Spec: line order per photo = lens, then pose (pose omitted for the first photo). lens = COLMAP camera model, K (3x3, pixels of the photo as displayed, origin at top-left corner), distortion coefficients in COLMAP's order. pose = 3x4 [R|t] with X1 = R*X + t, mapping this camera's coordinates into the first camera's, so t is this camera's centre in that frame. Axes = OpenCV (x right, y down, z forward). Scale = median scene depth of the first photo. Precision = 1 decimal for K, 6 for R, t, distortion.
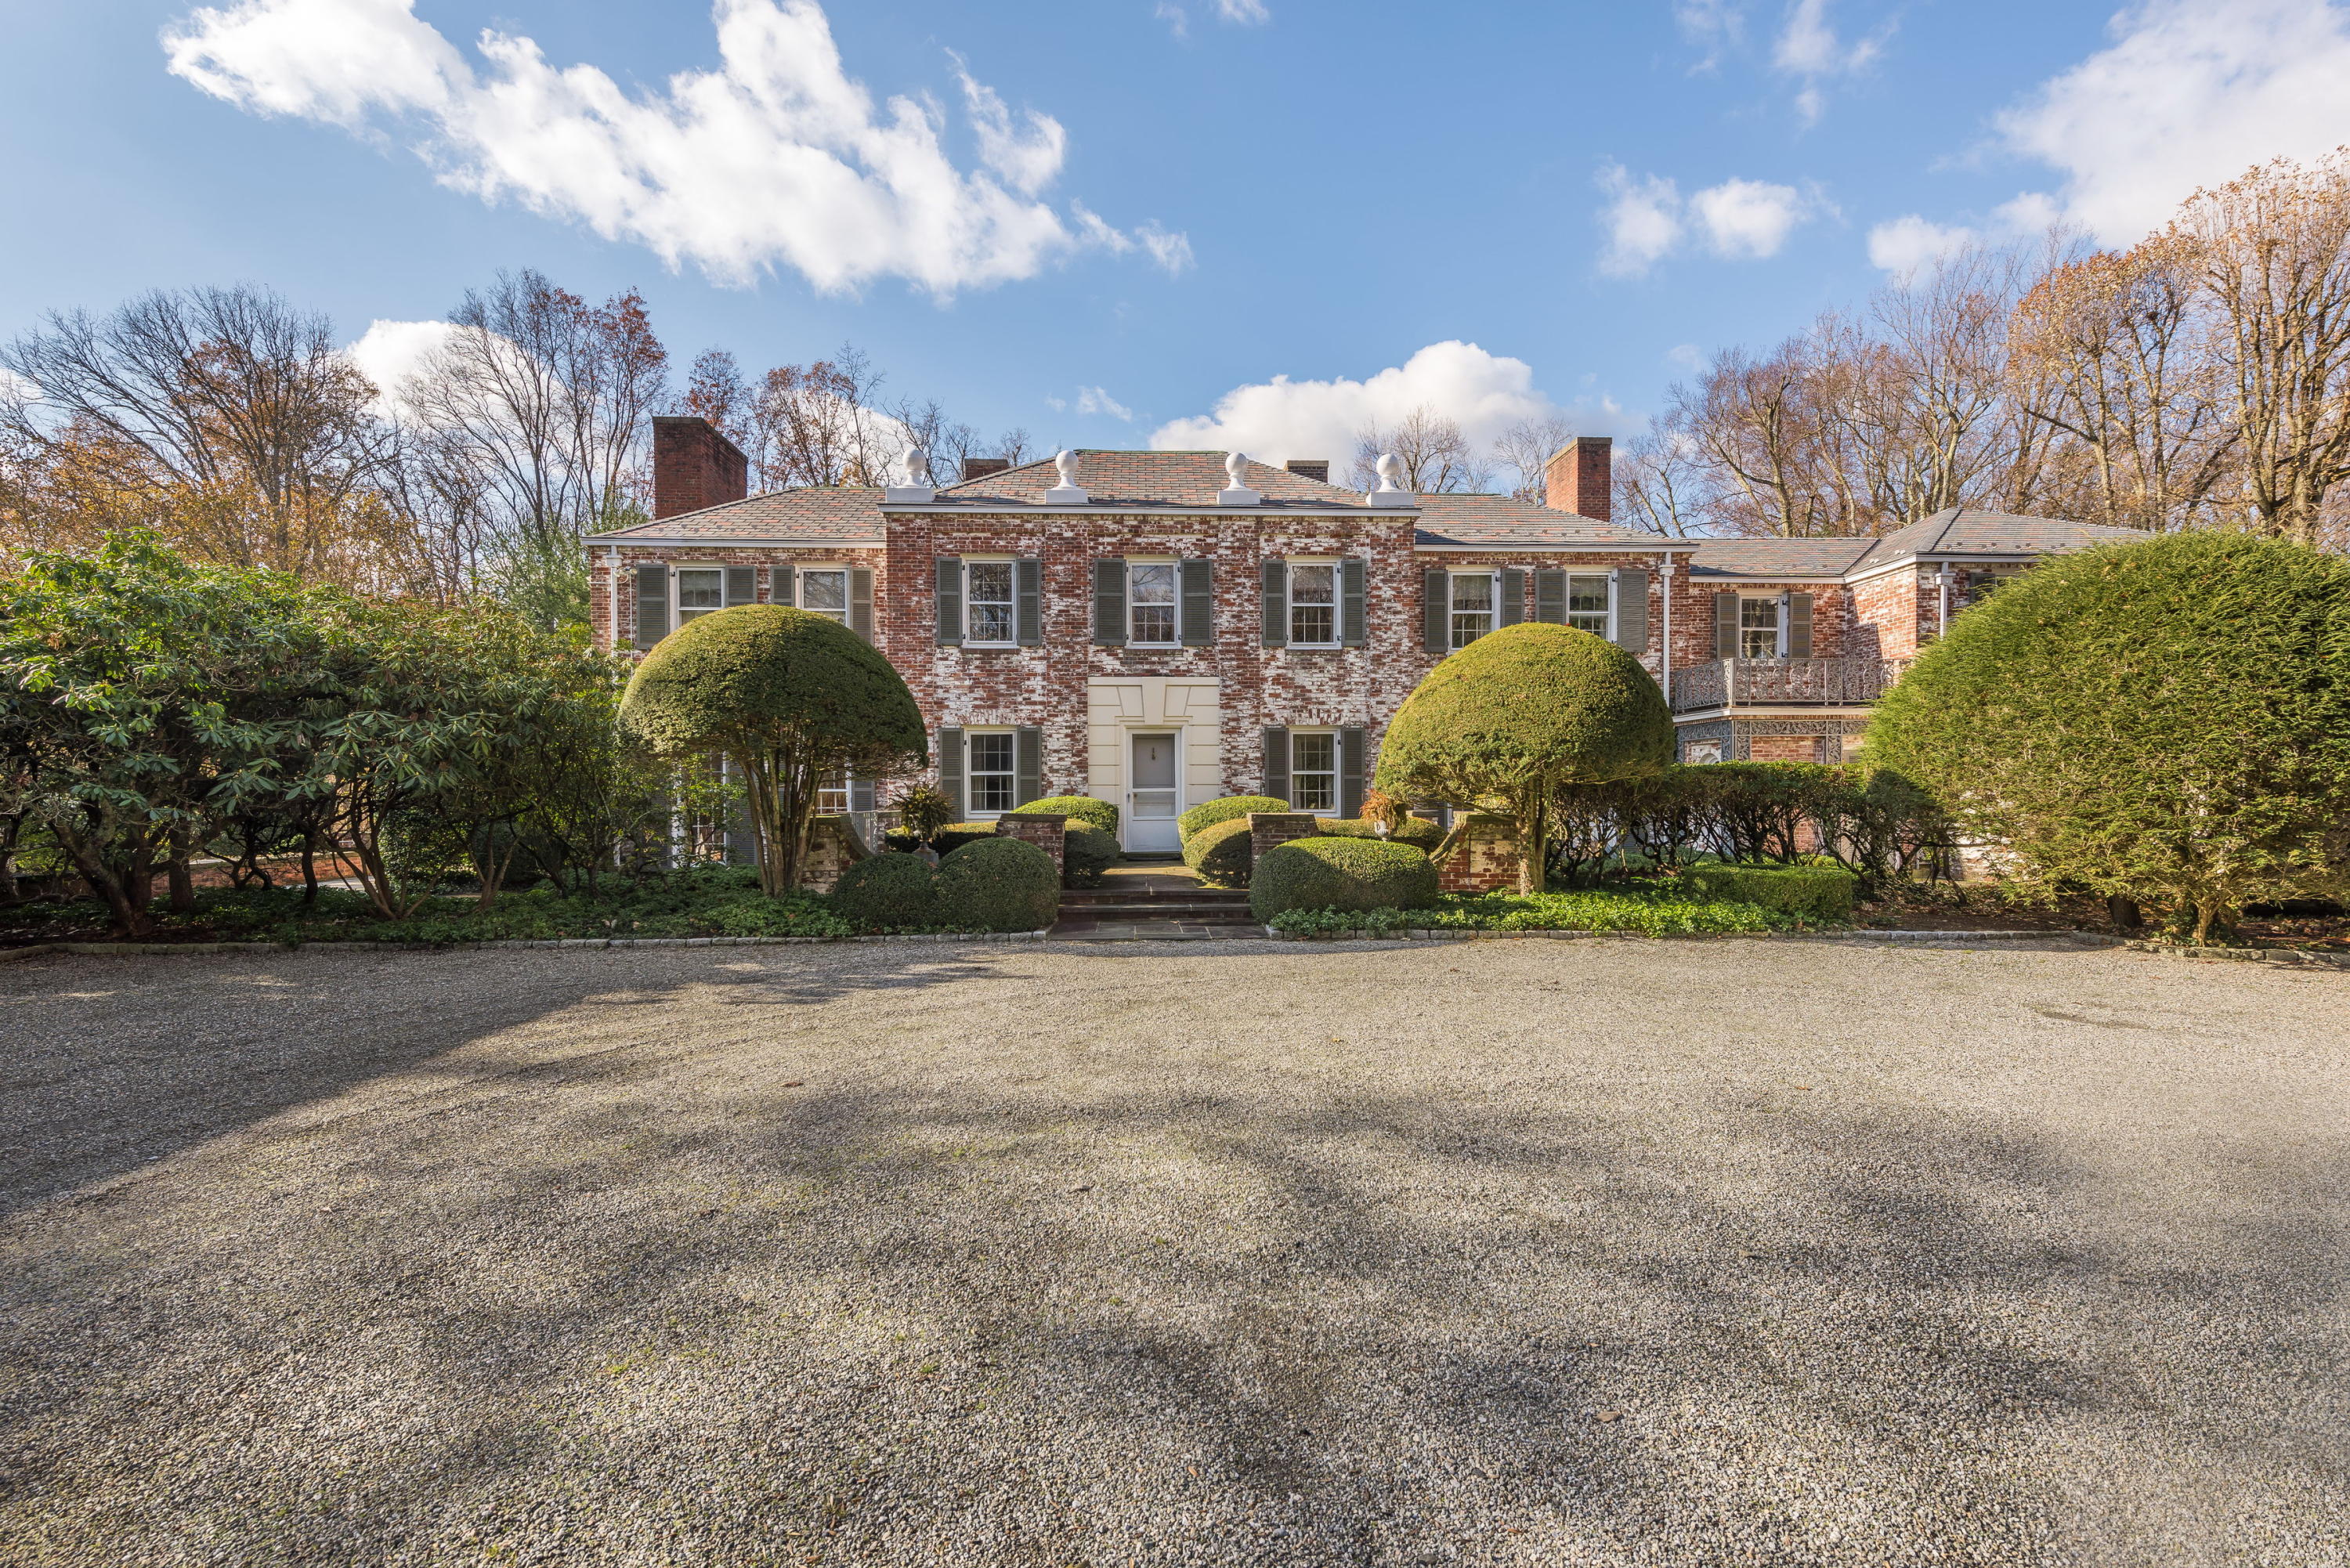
lens RADIAL K [[1081.0, 0, 1178.5], [0, 1081.0, 782.6], [0, 0, 1]] dist [-0.000315, -0.000010]
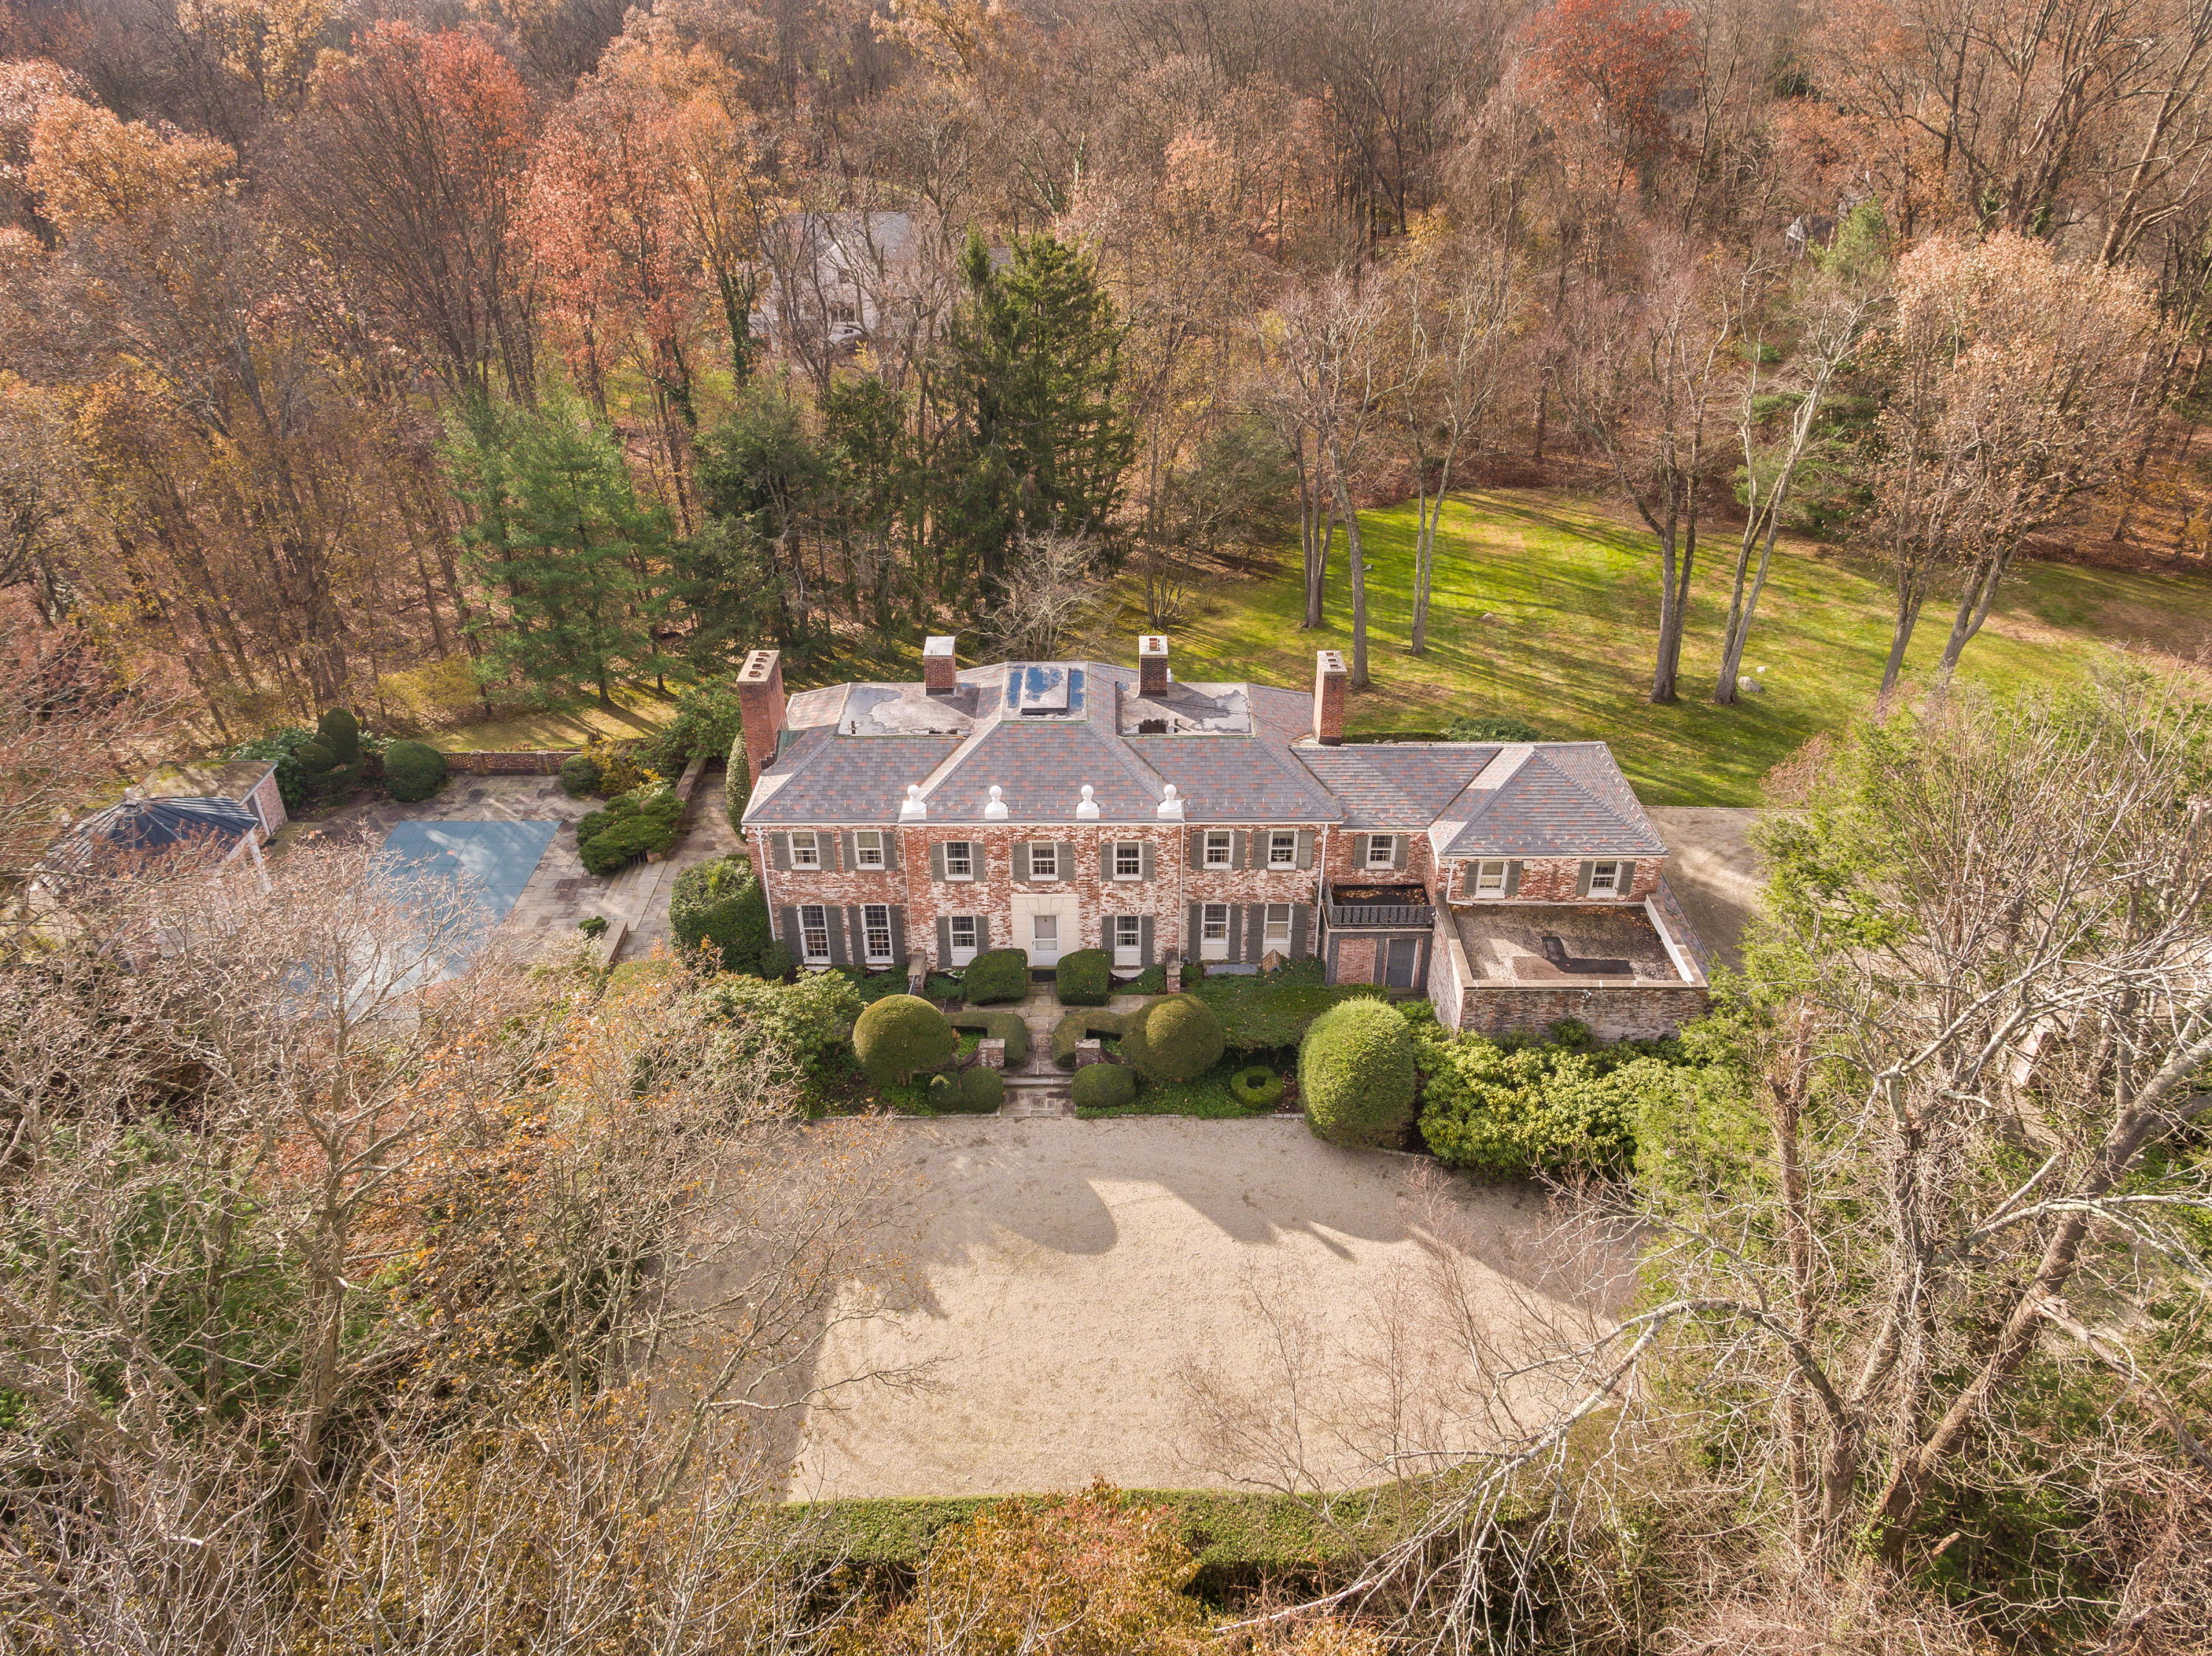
lens RADIAL K [[1549.6, 0, 1106.0], [0, 1549.6, 827.3], [0, 0, 1]] dist [0.000030, 0.000005]
pose [[0.999386, 0.016482, -0.030907, 0.170741], [0.000656, 0.873412, 0.486982, -1.550551], [0.035021, -0.486703, 0.872865, -1.358237]]
